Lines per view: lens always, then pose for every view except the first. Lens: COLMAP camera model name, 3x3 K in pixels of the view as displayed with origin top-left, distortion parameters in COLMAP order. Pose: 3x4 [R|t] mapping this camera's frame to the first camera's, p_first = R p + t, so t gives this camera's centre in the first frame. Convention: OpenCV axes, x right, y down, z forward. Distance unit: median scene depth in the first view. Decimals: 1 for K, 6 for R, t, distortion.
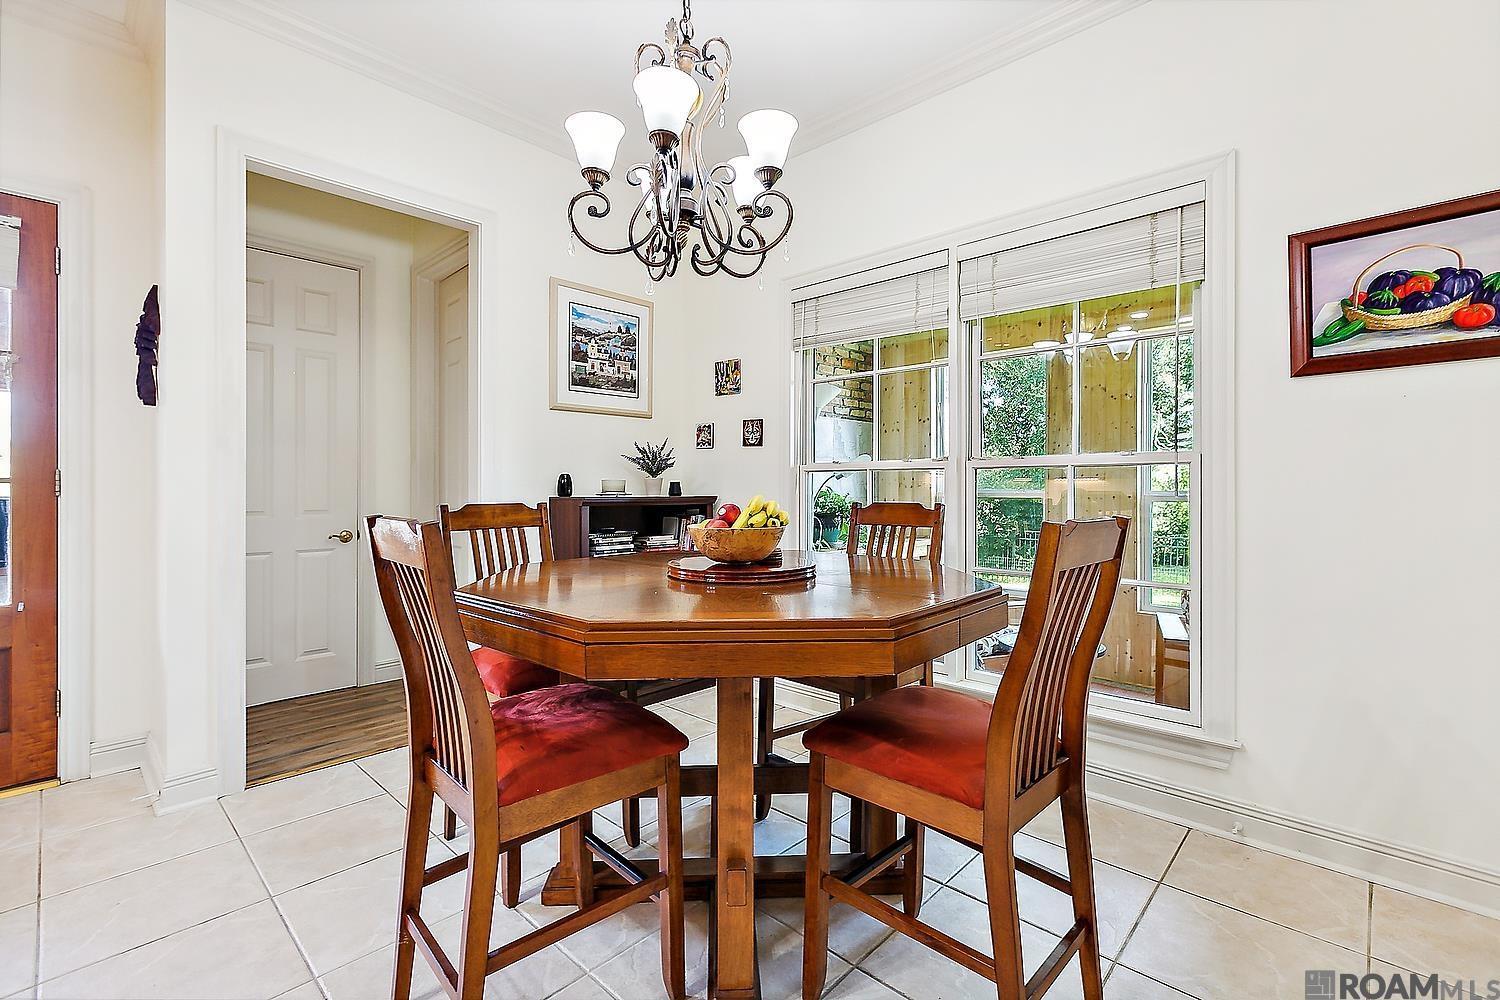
lens RADIAL K [[675.6, 0, 761.6], [0, 675.6, 491.4], [0, 0, 1]] dist [0.003263, -0.002234]
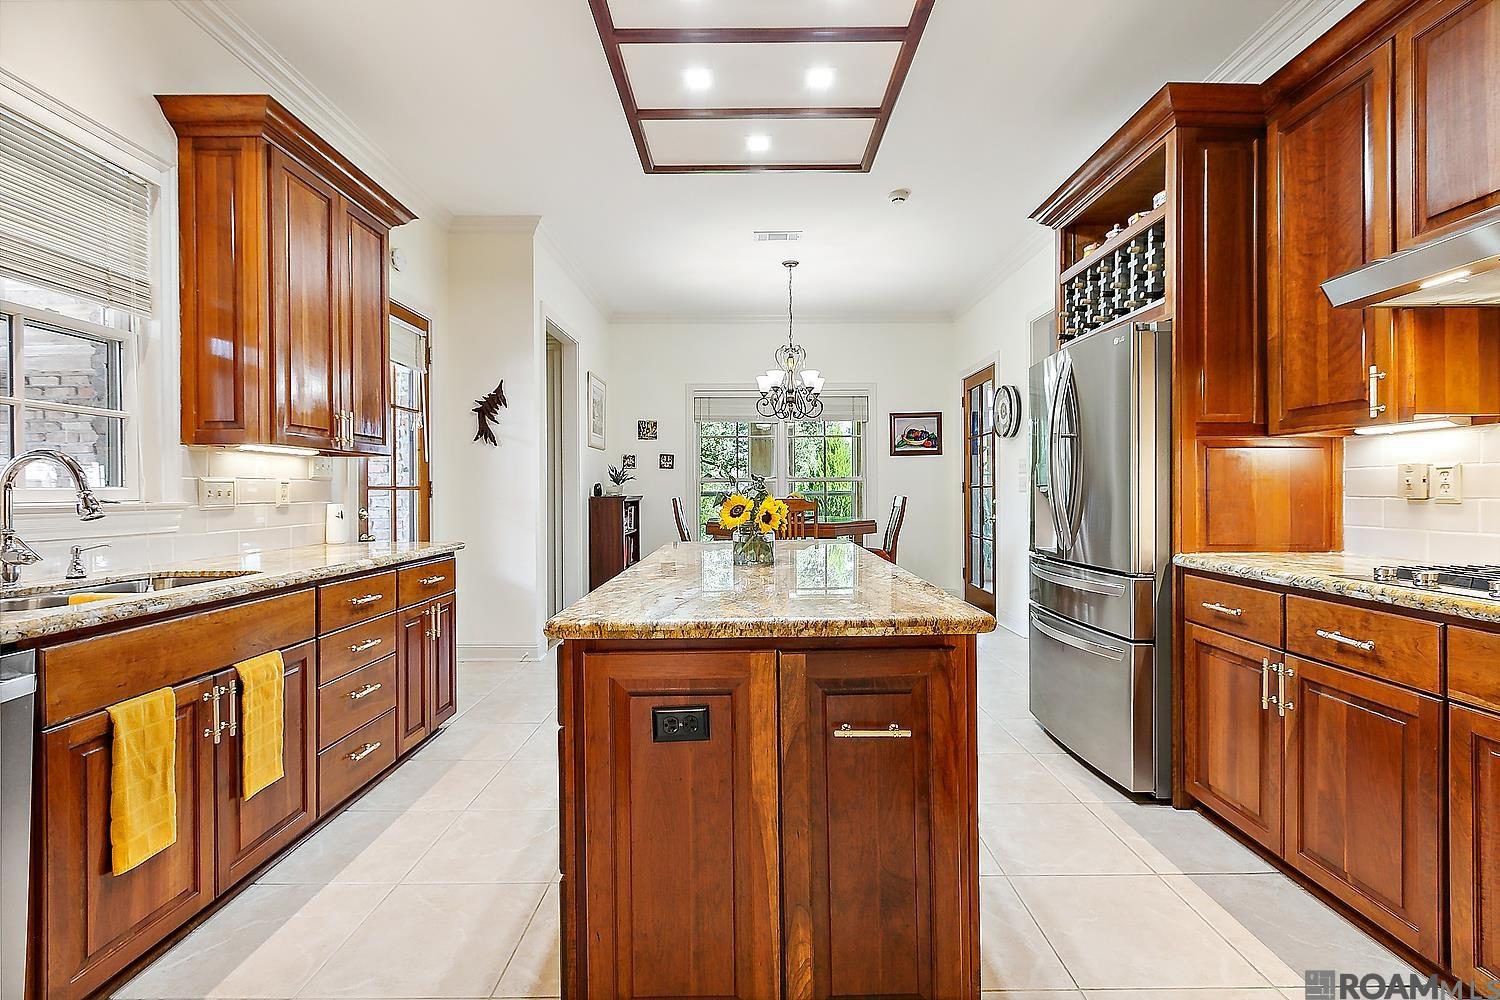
lens RADIAL K [[675.6, 0, 750.0], [0, 675.6, 496.8], [0, 0, 1]] dist [0.003263, -0.002234]
pose [[0.729043, -0.007442, 0.684427, -1.942296], [0.005433, 0.999972, 0.005085, 0.006725], [-0.684446, 0.000011, 0.729063, -0.916803]]
